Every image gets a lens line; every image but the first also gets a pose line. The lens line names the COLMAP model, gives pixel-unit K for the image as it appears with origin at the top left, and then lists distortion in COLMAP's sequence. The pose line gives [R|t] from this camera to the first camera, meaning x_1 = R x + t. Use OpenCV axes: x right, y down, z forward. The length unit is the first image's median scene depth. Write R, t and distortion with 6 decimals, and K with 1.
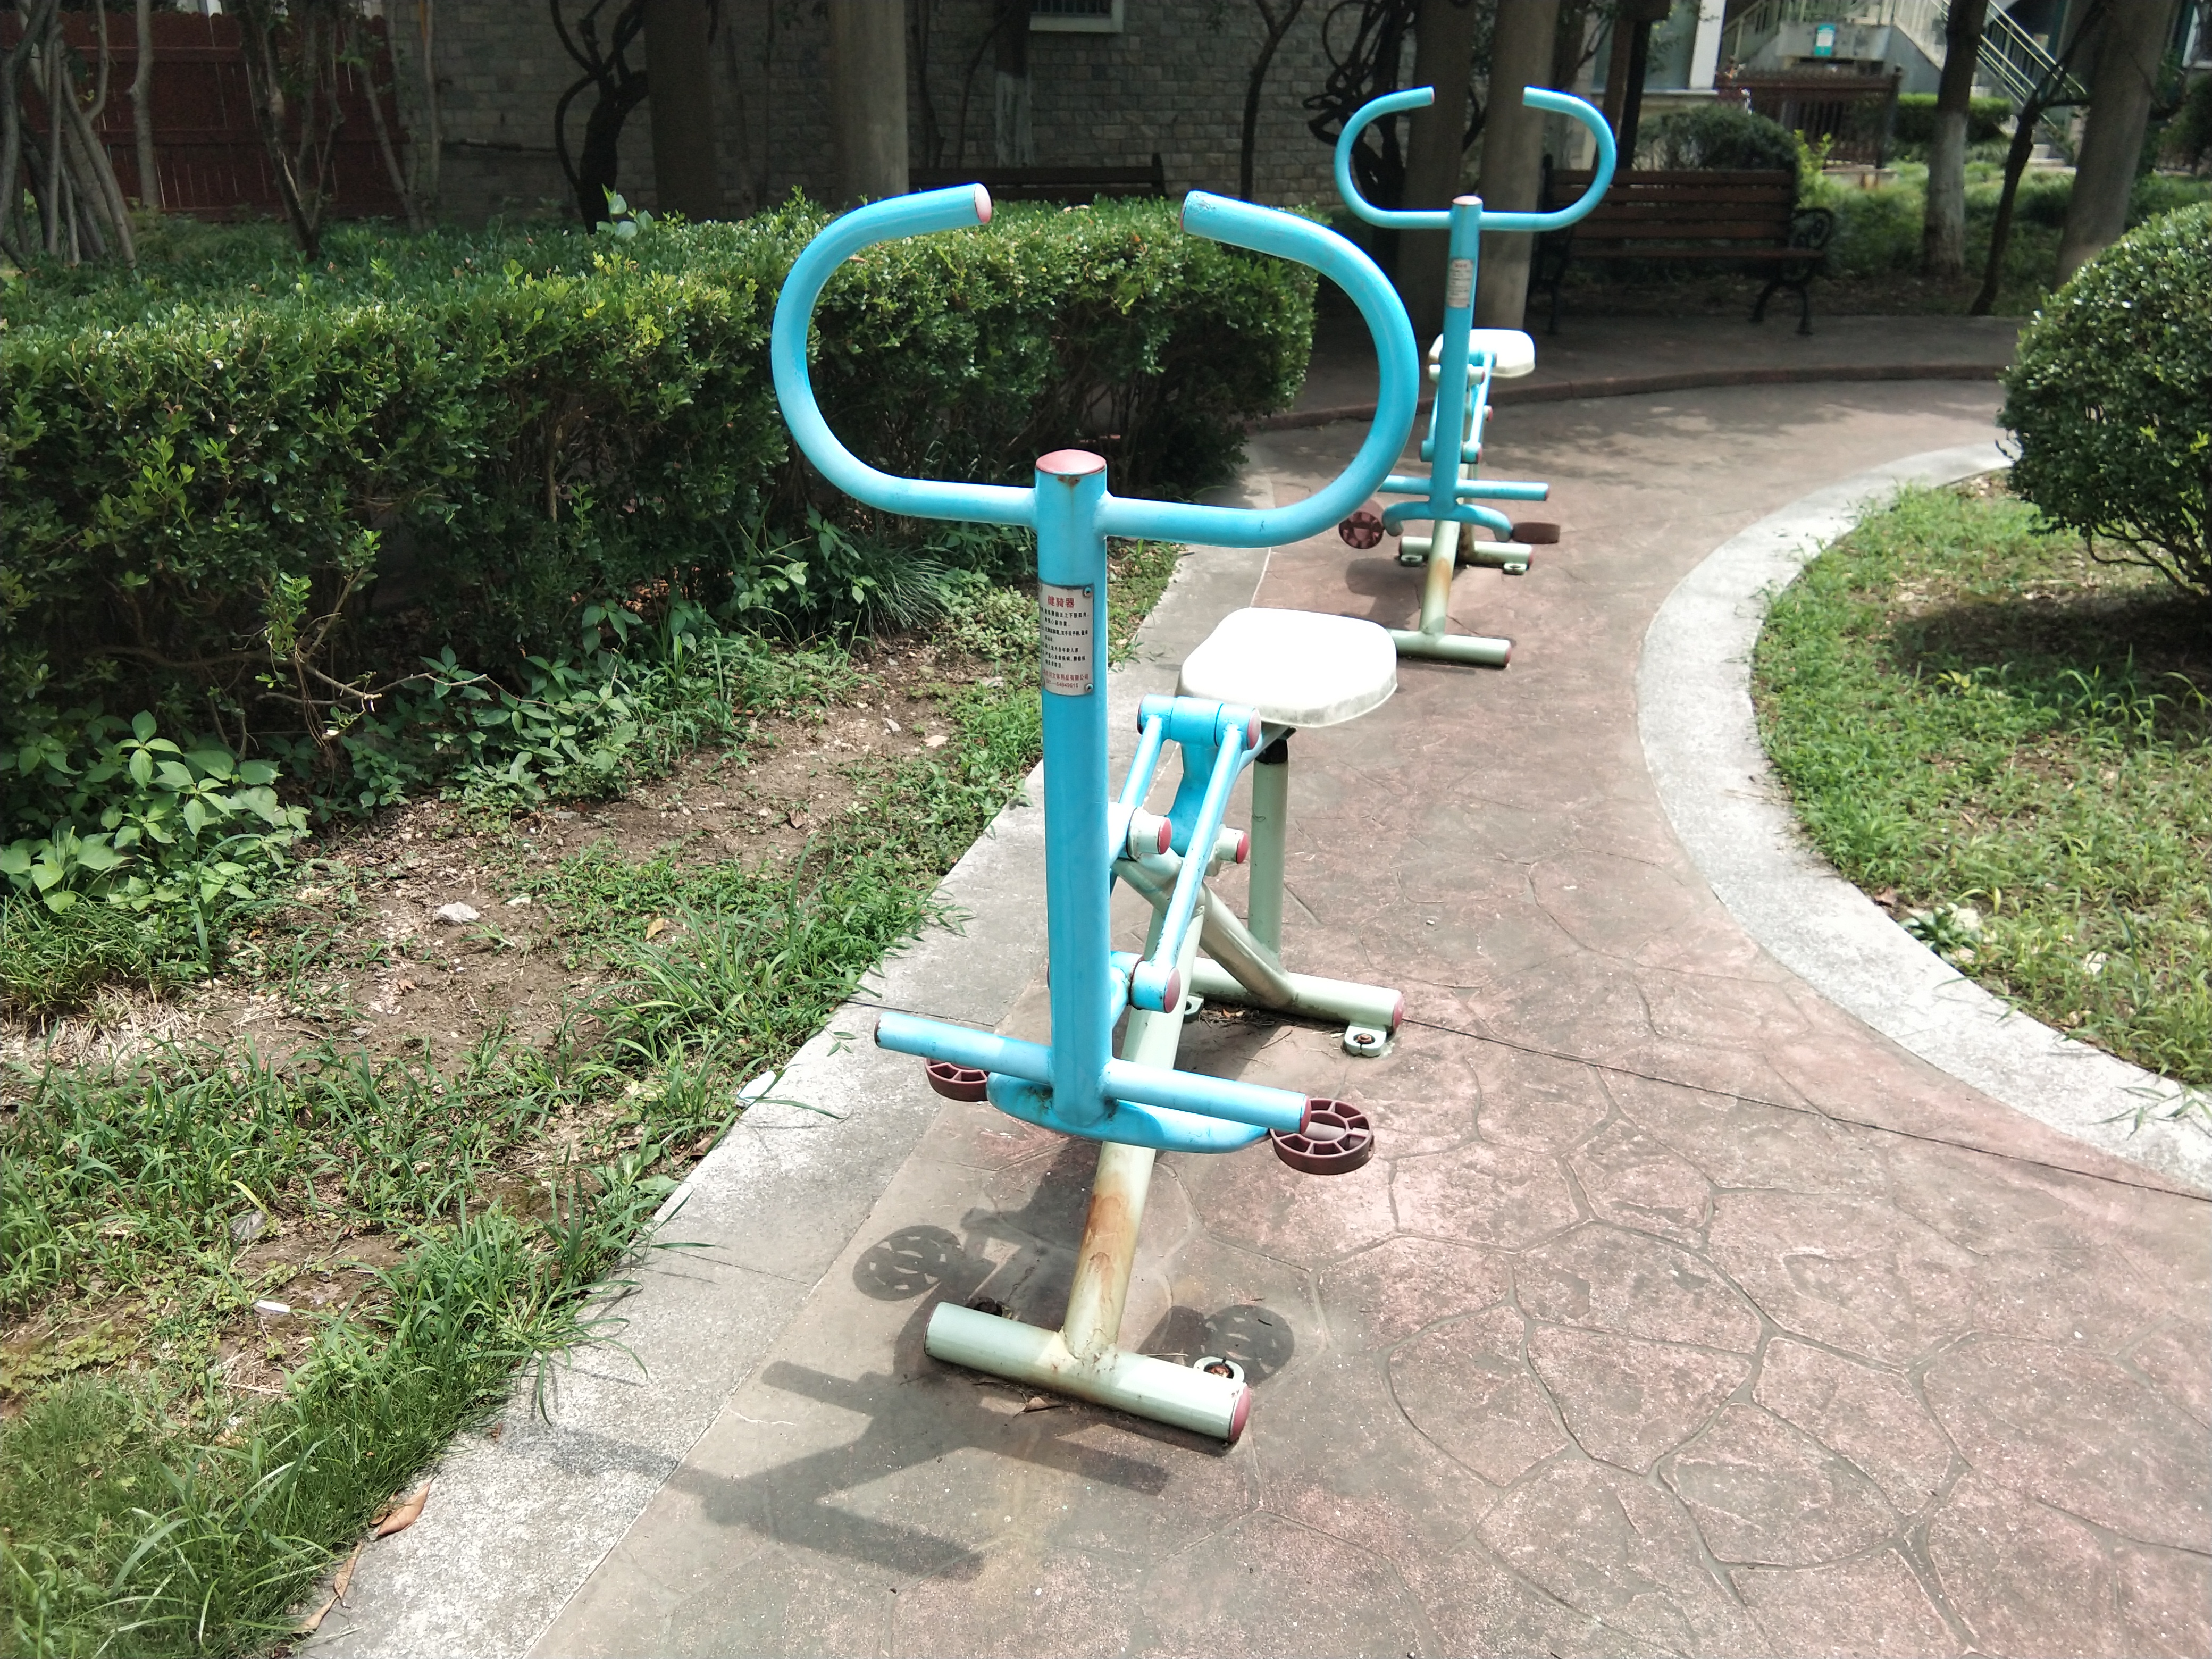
lens RADIAL K [[1644.4, 0, 1116.4], [0, 1644.4, 740.7], [0, 0, 1]] dist [0.108378, -0.165021]
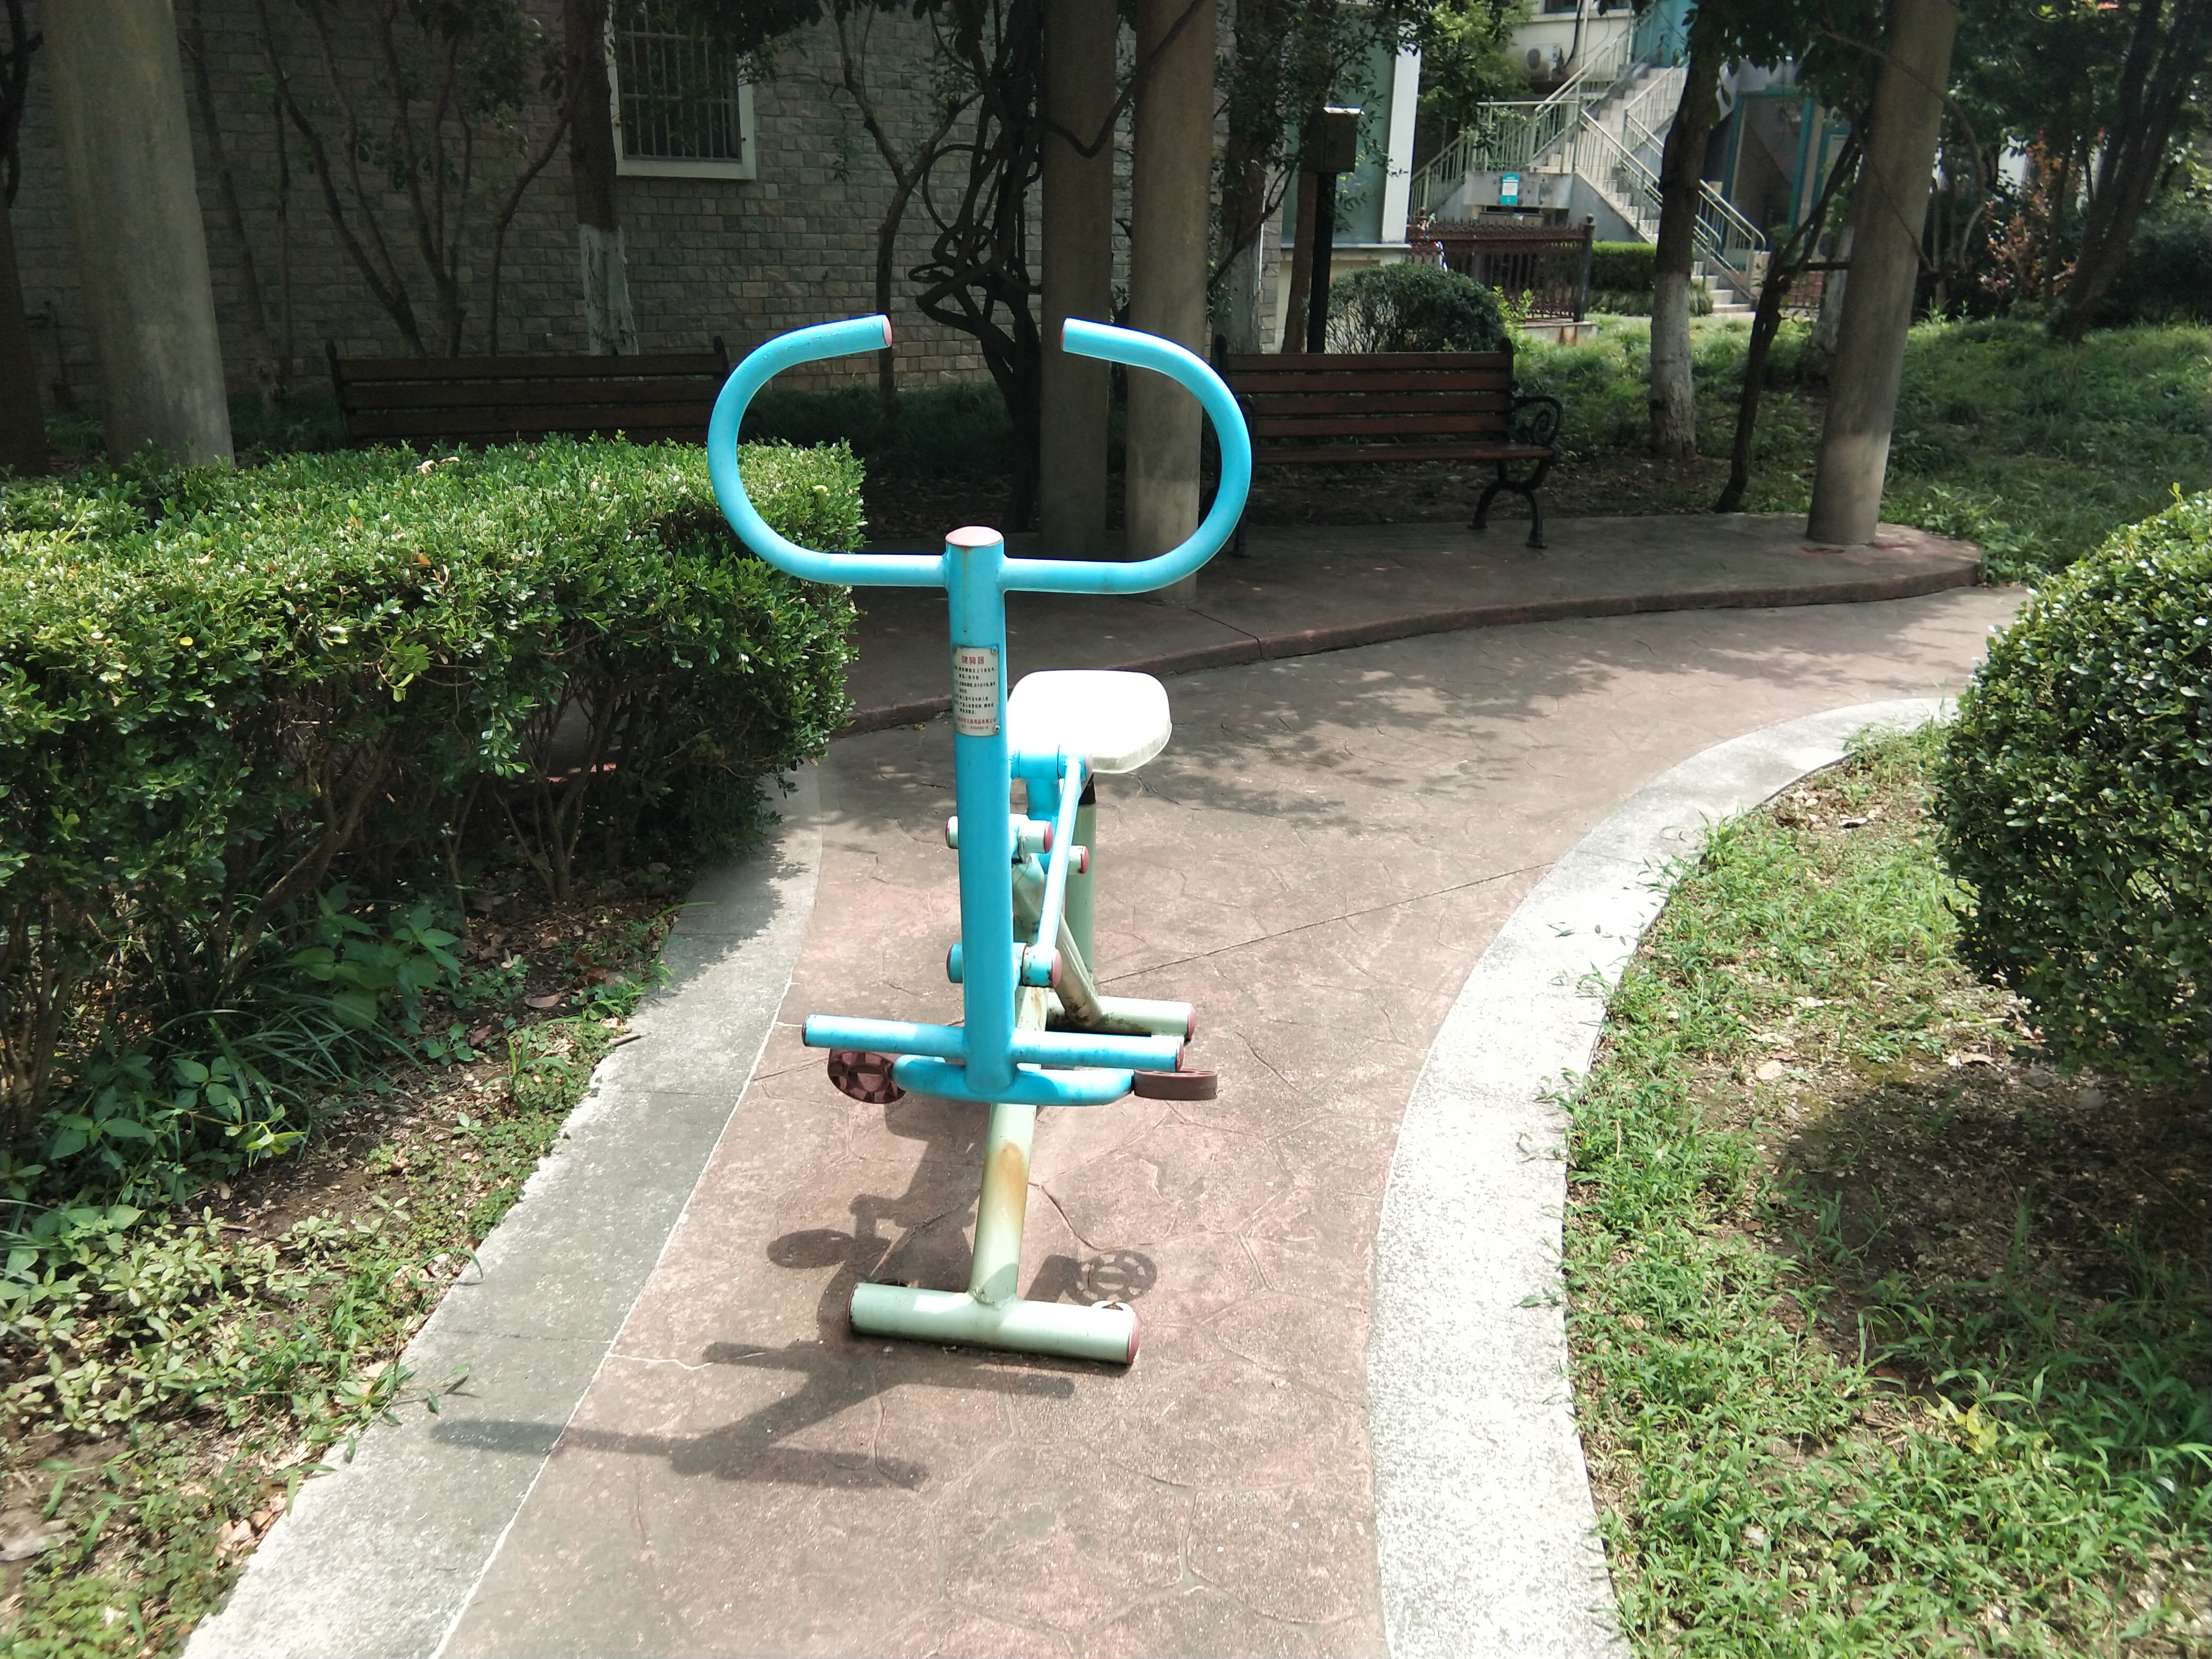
lens RADIAL K [[1766.0, 0, 1080.6], [0, 1766.0, 799.4], [0, 0, 1]] dist [0.126949, -0.178670]
pose [[0.988814, -0.045514, 0.142037, 0.075983], [0.055066, 0.996426, -0.064059, -0.097332], [-0.138613, 0.071164, 0.987786, 0.220688]]
